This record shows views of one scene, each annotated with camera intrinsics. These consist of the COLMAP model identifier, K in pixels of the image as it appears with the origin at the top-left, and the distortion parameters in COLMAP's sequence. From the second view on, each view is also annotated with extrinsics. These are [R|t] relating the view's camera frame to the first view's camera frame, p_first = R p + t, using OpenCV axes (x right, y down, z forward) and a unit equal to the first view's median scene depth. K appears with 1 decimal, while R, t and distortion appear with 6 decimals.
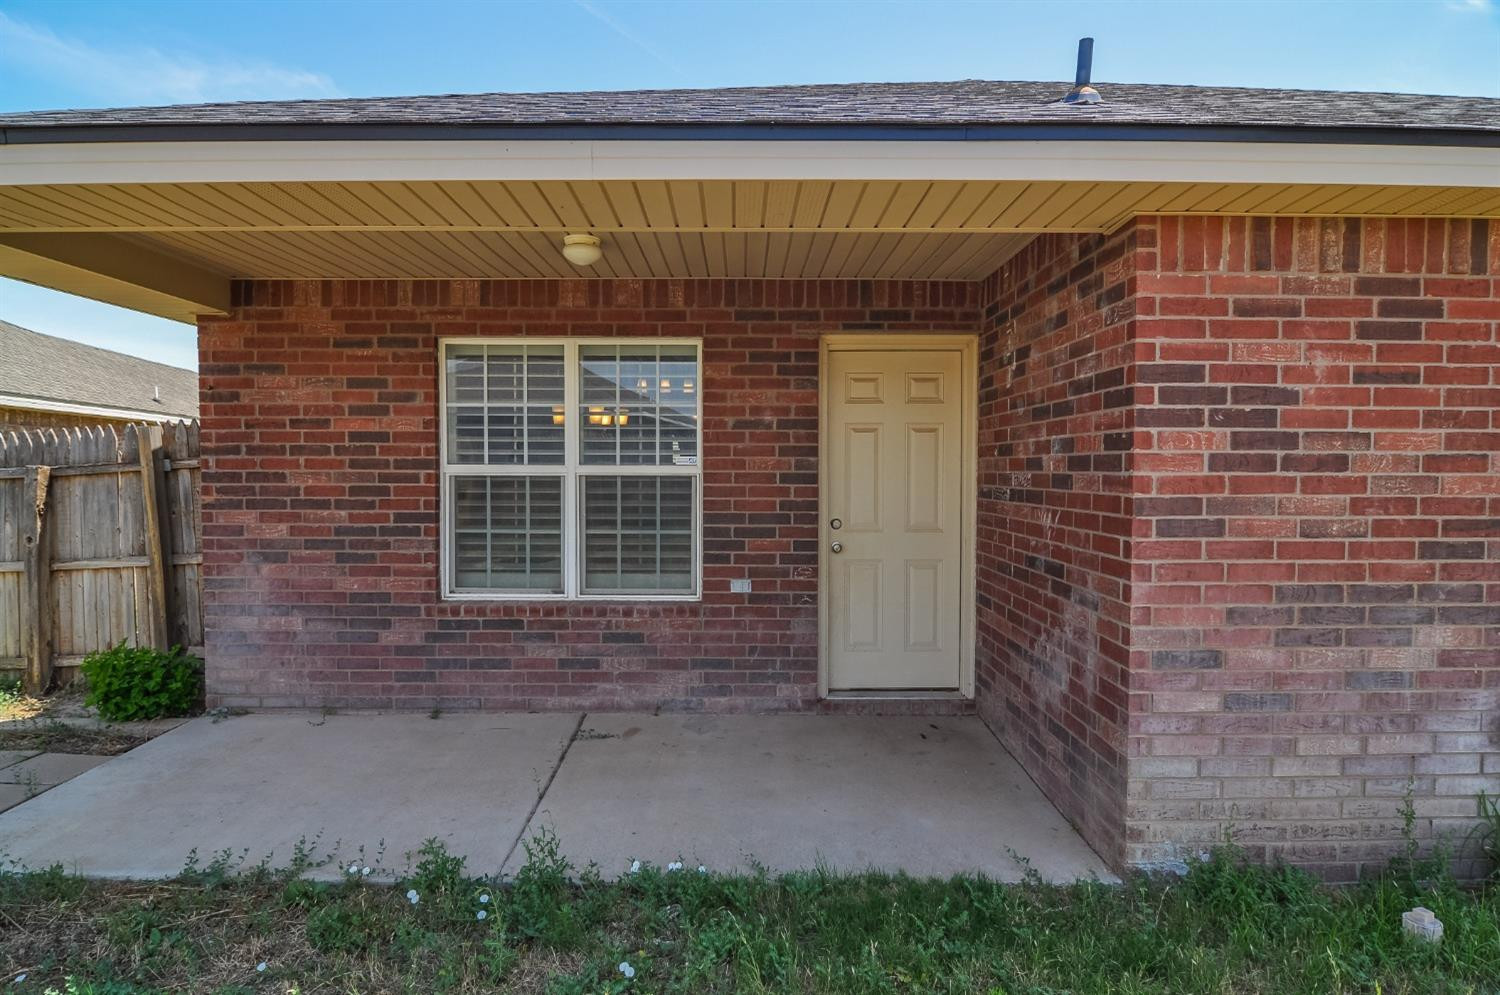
lens RADIAL K [[802.1, 0, 750.0], [0, 802.1, 497.5], [0, 0, 1]] dist [-0.015961, -0.001221]
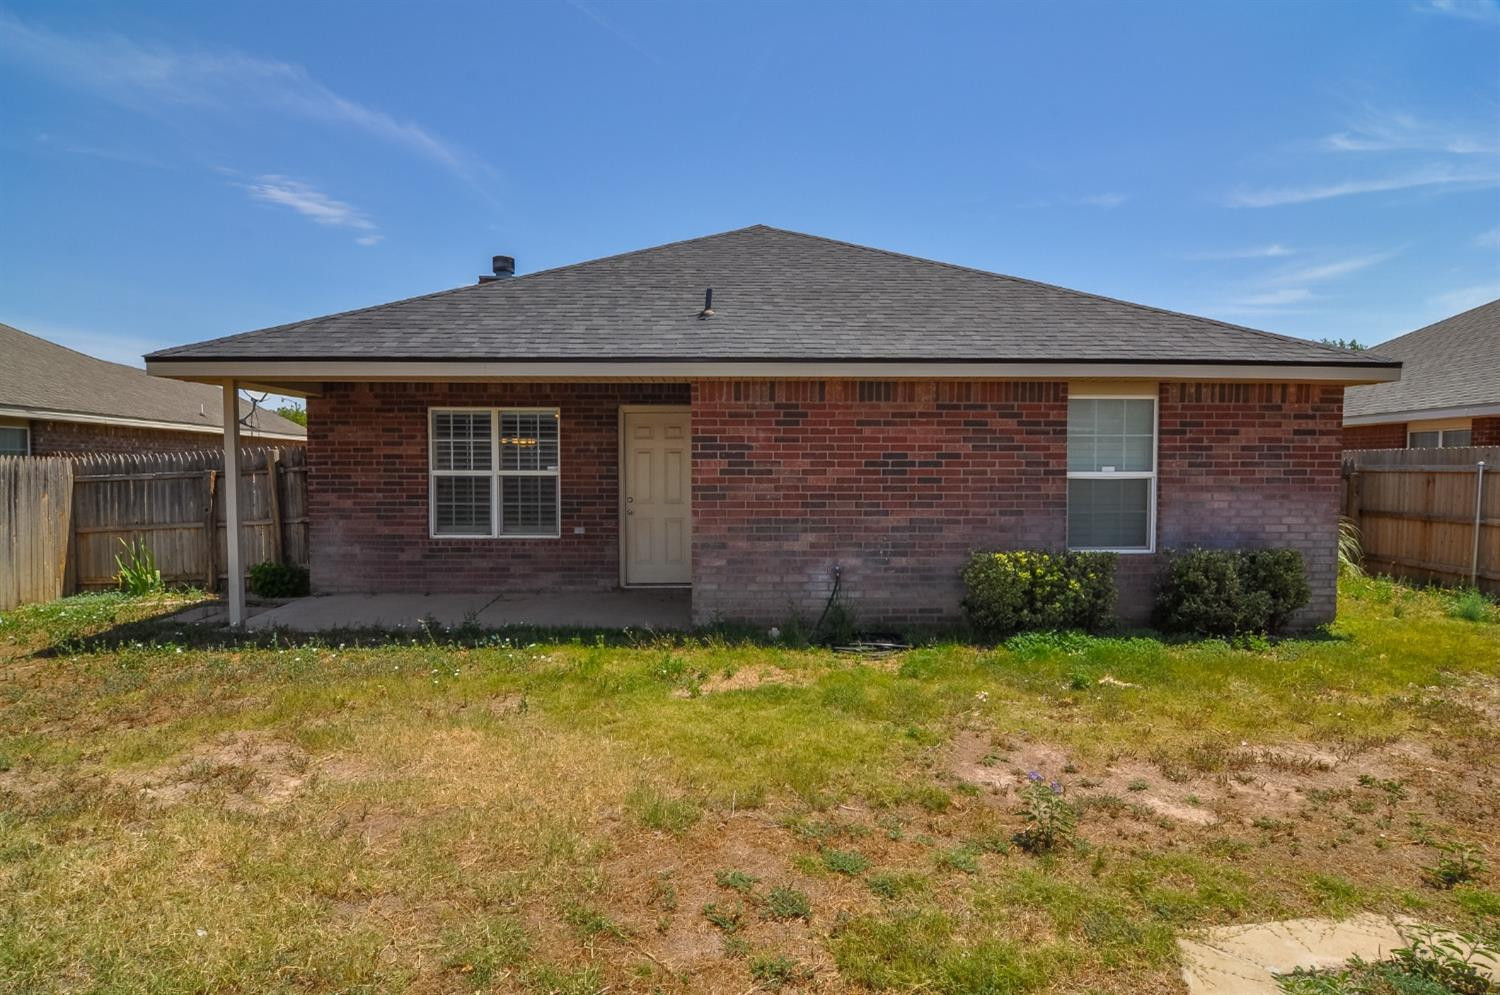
lens RADIAL K [[802.1, 0, 750.0], [0, 802.1, 497.5], [0, 0, 1]] dist [-0.015961, -0.001221]
pose [[0.999693, -0.001789, 0.024720, 0.368748], [0.001586, 0.999965, 0.008217, 0.011600], [-0.024734, -0.008176, 0.999661, -1.028237]]
